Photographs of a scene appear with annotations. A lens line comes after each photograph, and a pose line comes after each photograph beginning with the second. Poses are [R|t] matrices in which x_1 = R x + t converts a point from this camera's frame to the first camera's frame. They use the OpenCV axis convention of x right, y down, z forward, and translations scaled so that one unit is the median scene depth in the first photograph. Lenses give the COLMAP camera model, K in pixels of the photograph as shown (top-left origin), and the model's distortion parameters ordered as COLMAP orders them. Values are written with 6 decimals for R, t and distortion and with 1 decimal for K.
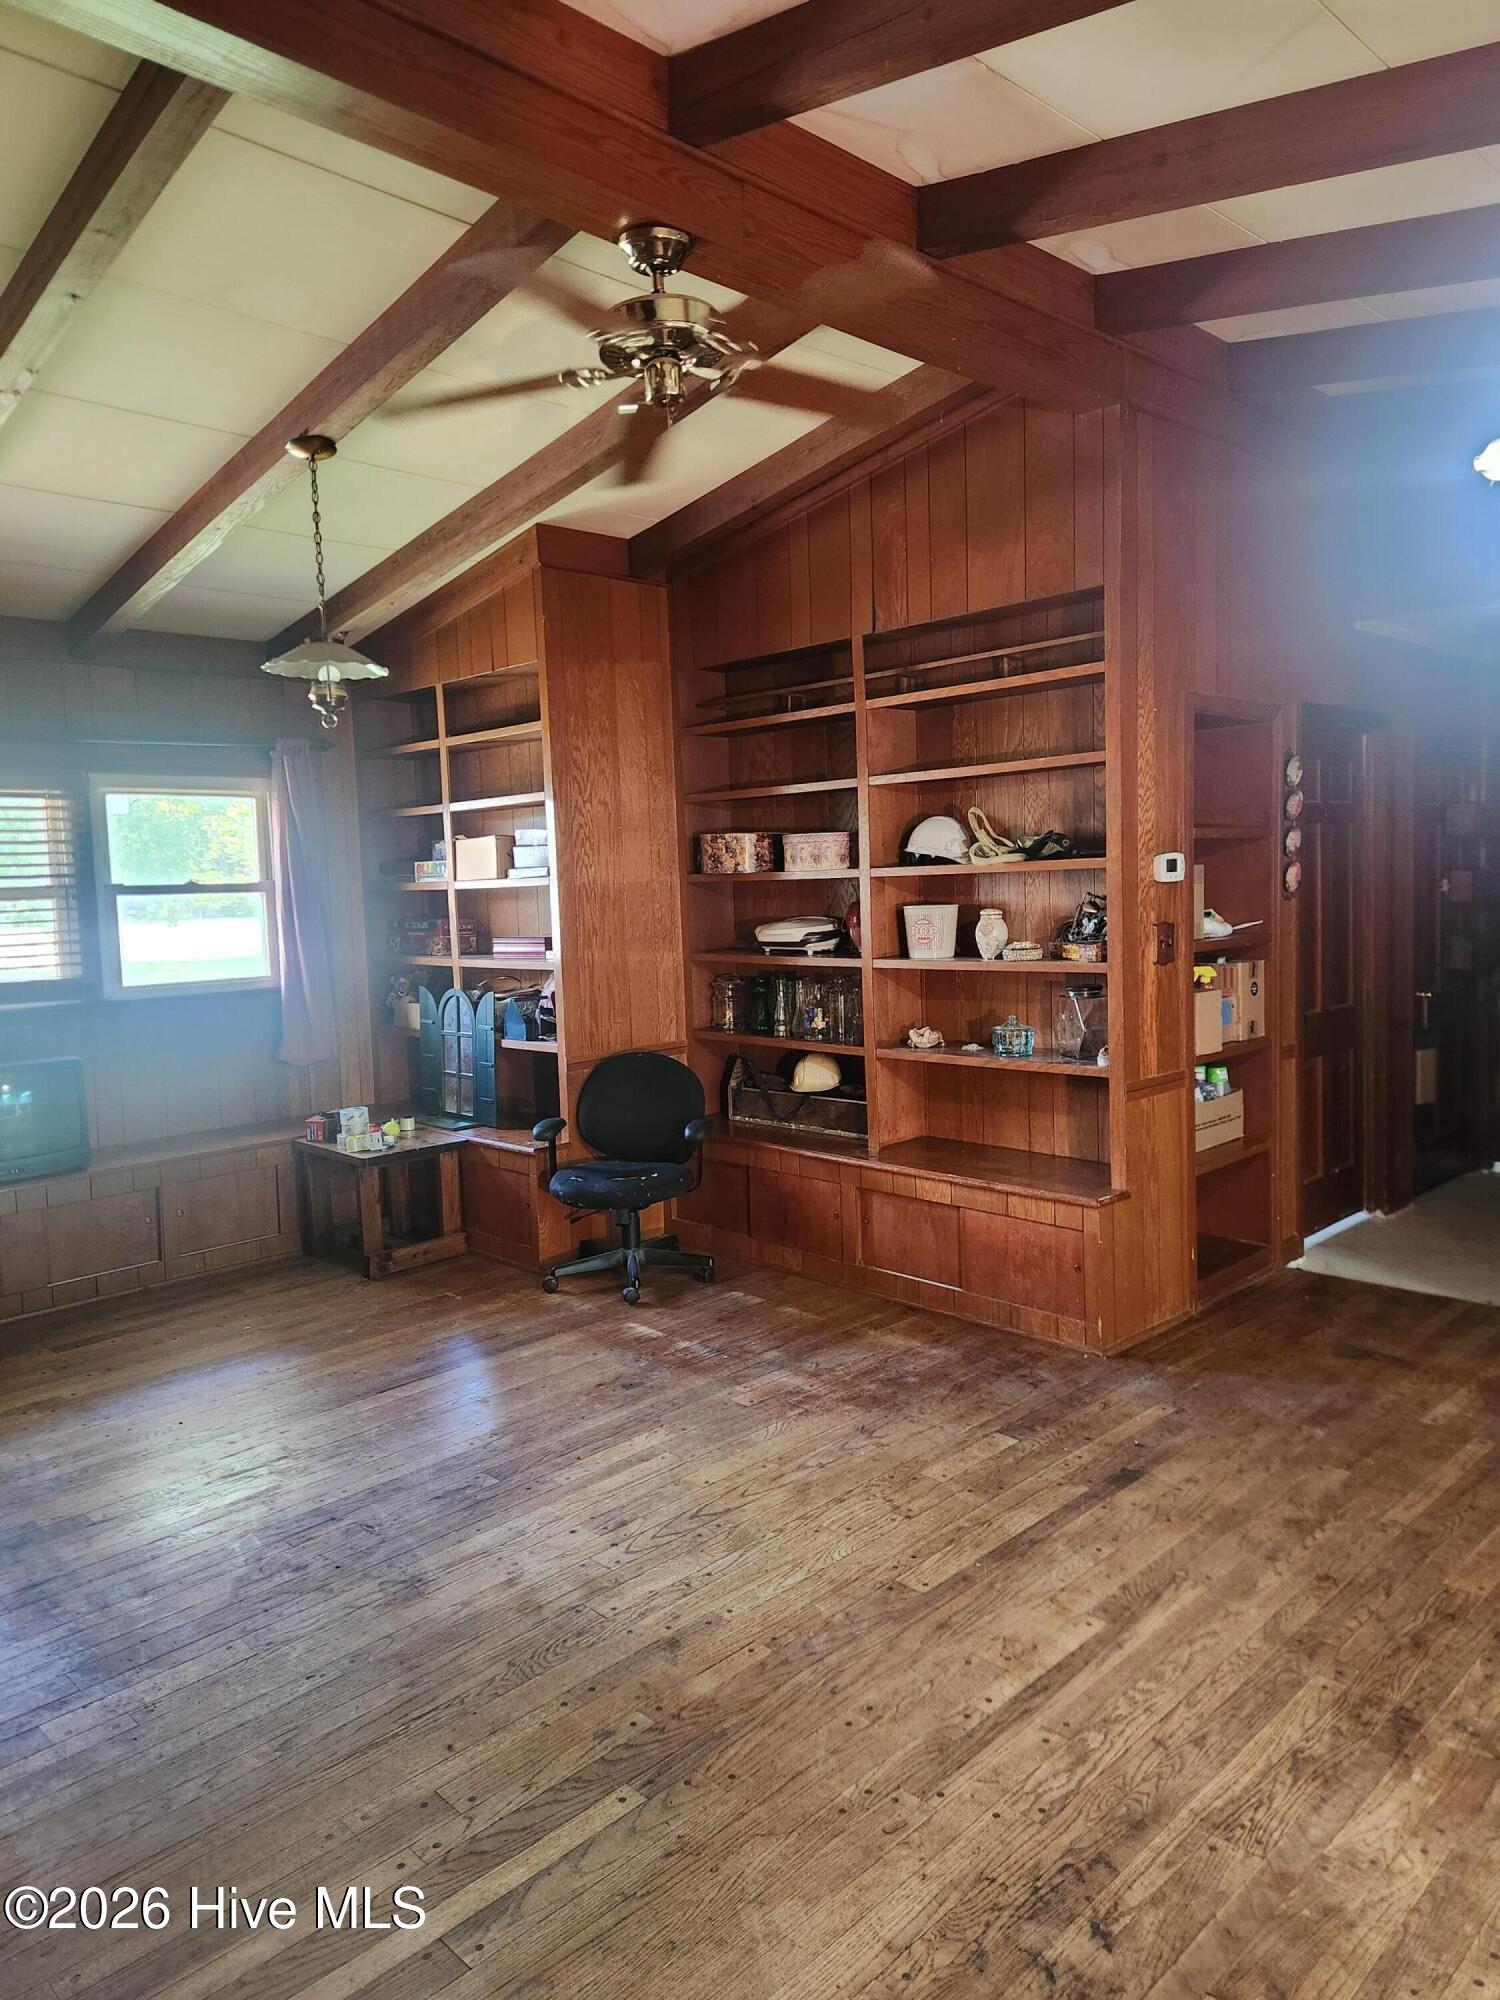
lens RADIAL K [[1334.3, 0, 738.5], [0, 1334.3, 990.4], [0, 0, 1]] dist [0.074645, -0.073535]
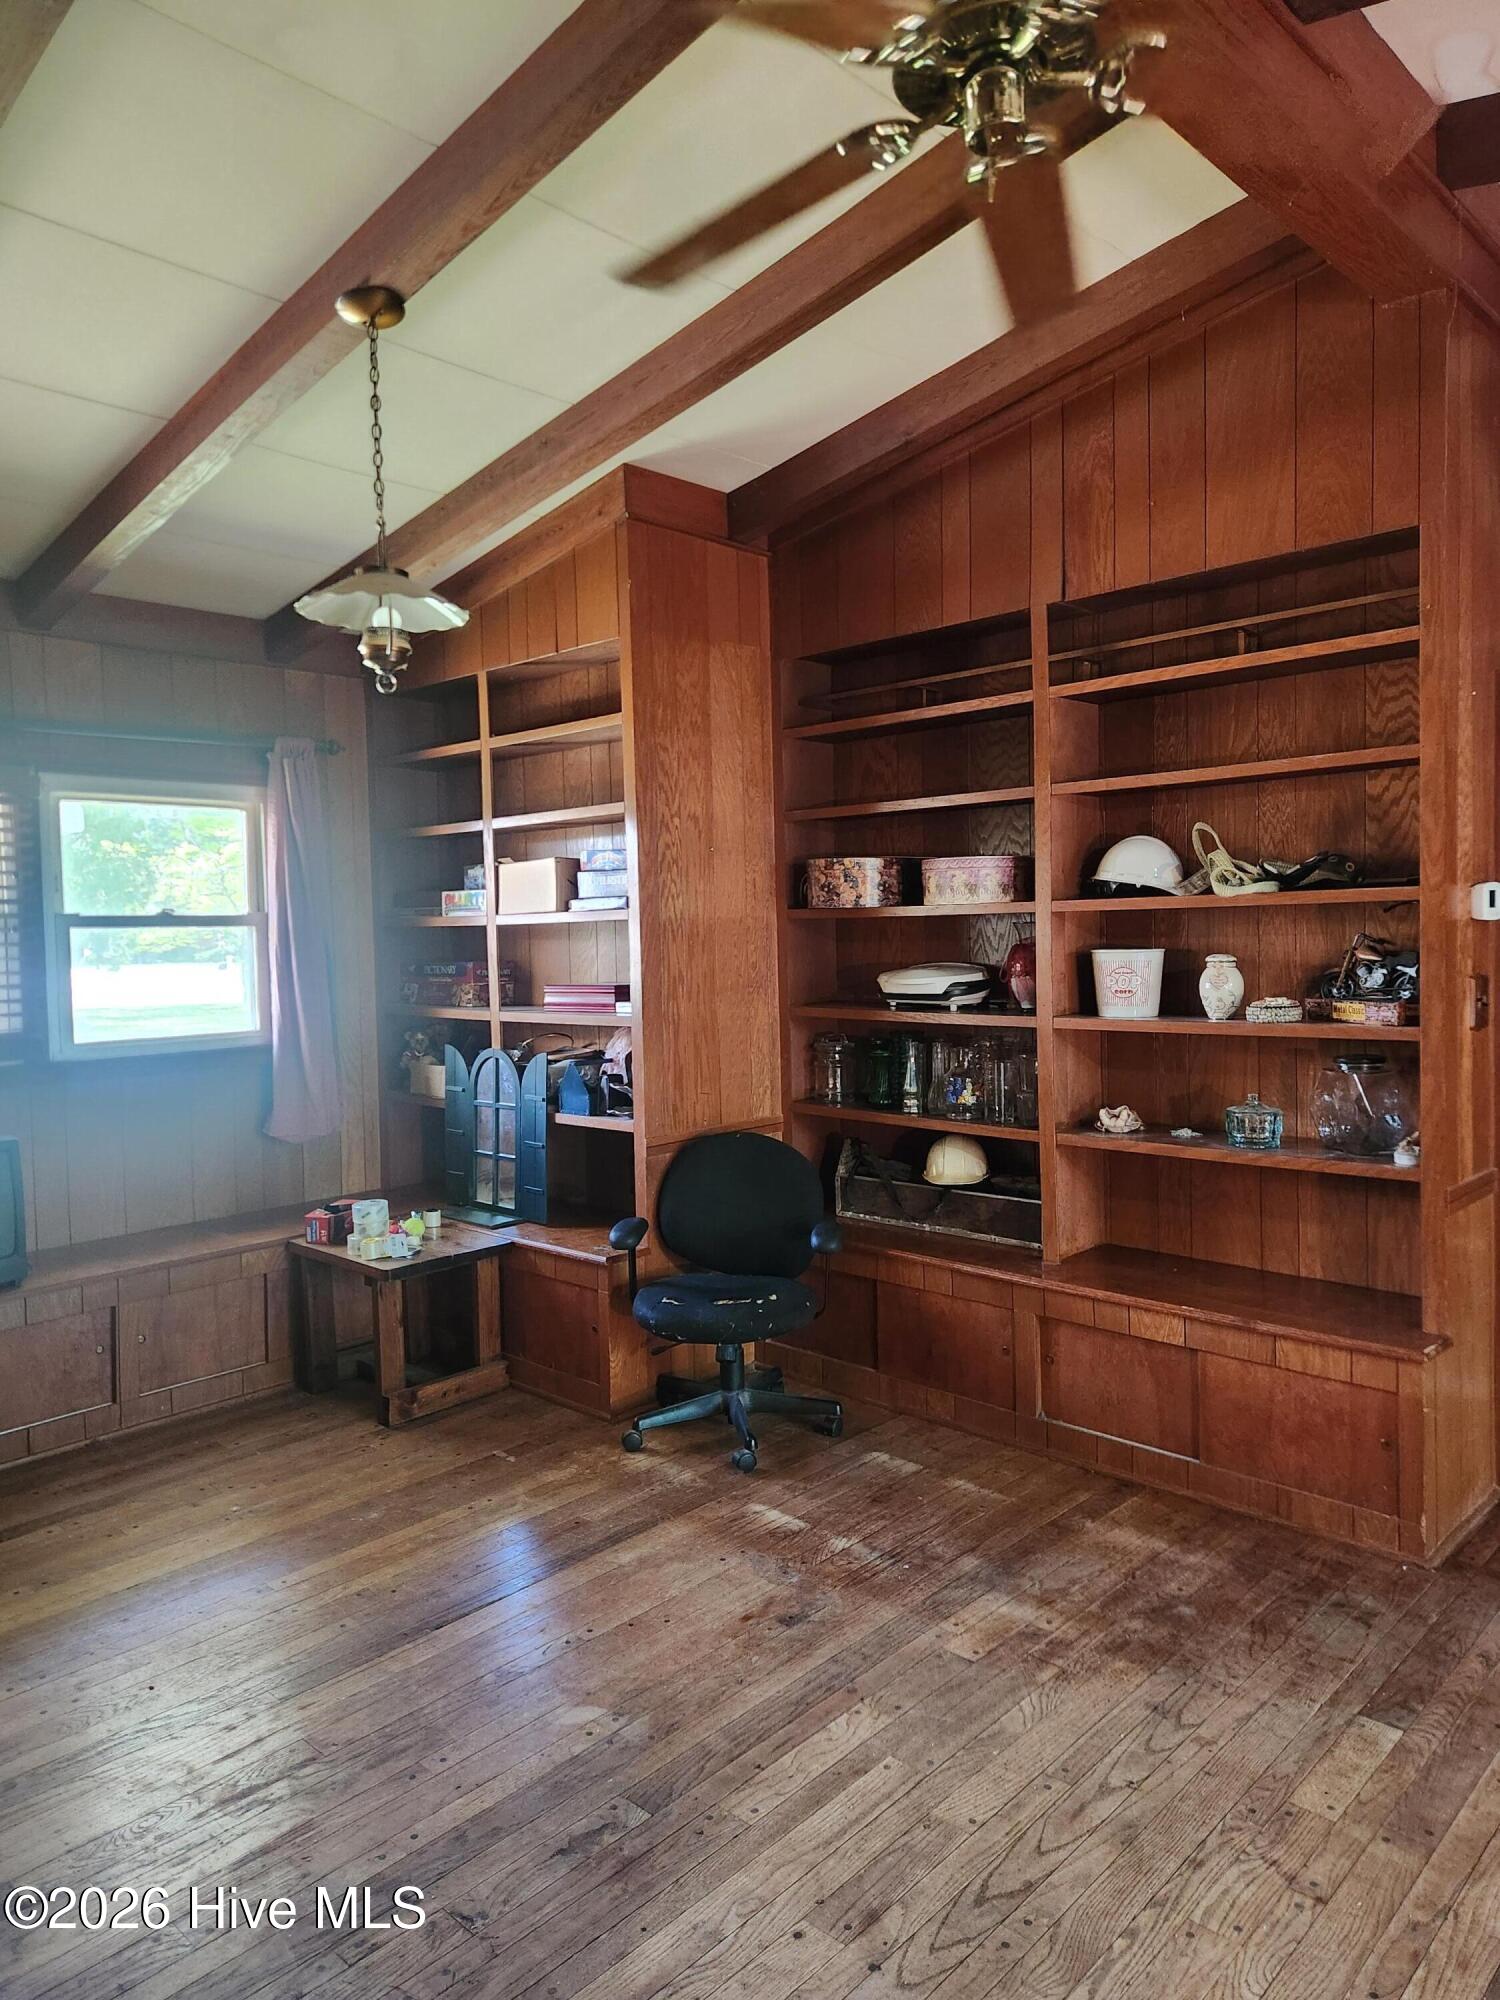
lens RADIAL K [[1334.3, 0, 728.8], [0, 1334.3, 985.5], [0, 0, 1]] dist [0.074645, -0.073535]
pose [[0.999381, 0.010165, 0.033669, -0.126525], [-0.008714, 0.999039, -0.042961, -0.007571], [-0.034074, 0.042641, 0.998509, 0.248401]]
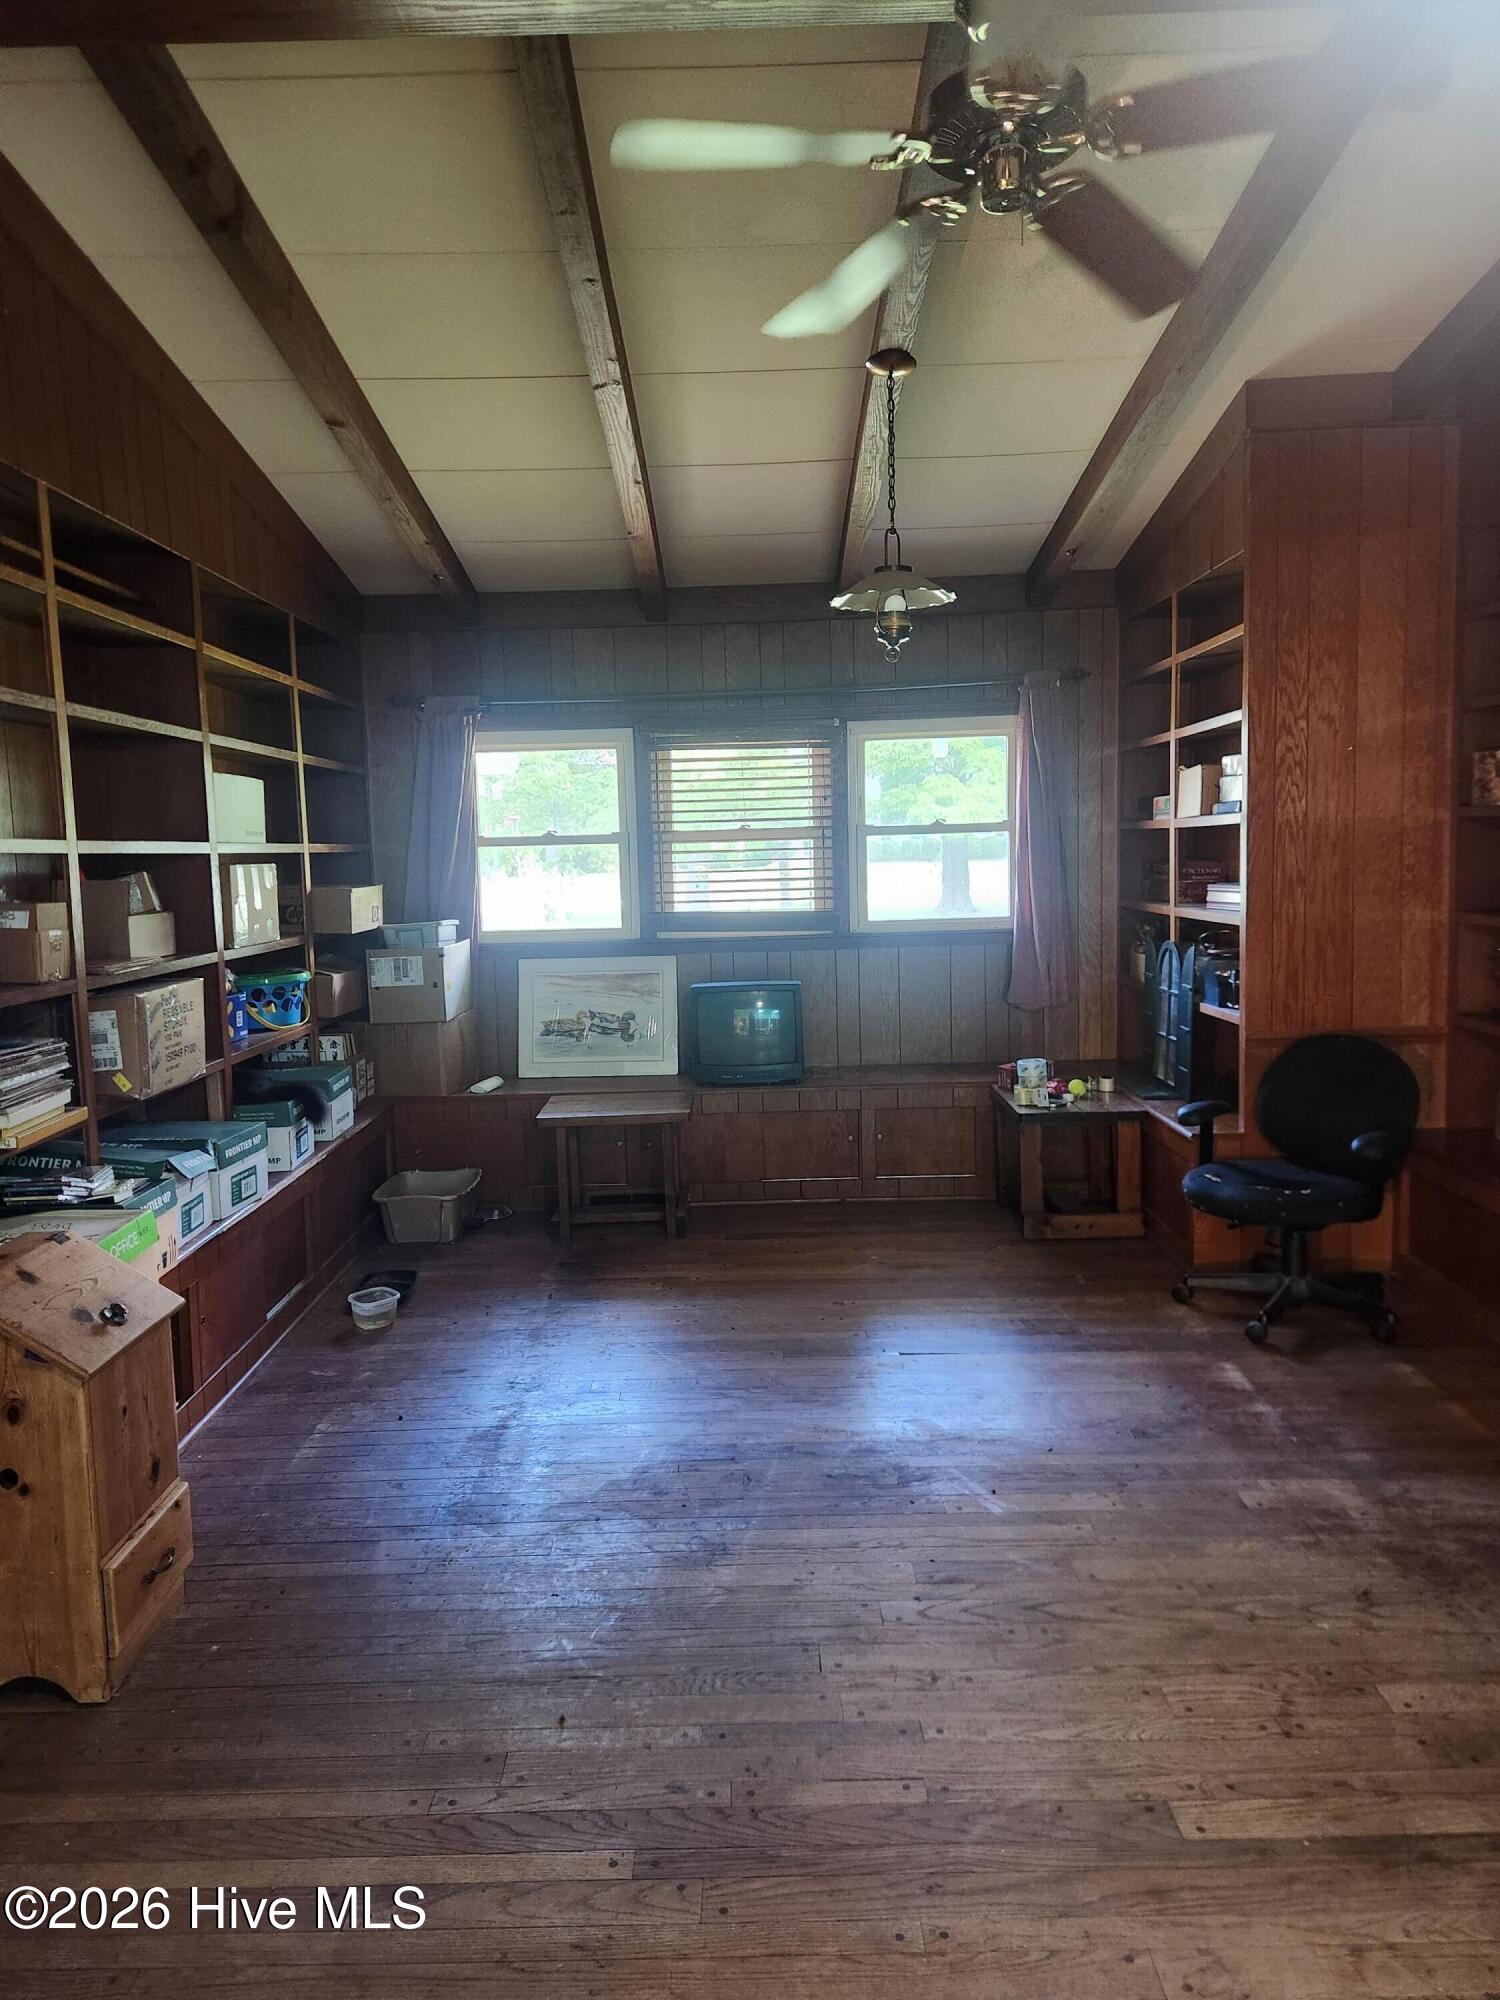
lens RADIAL K [[1334.3, 0, 734.1], [0, 1334.3, 984.0], [0, 0, 1]] dist [0.074645, -0.073535]
pose [[0.707819, 0.082268, -0.701587, 0.272197], [-0.052197, 0.996571, 0.064197, -0.019123], [0.704463, -0.008819, 0.709686, 0.213462]]
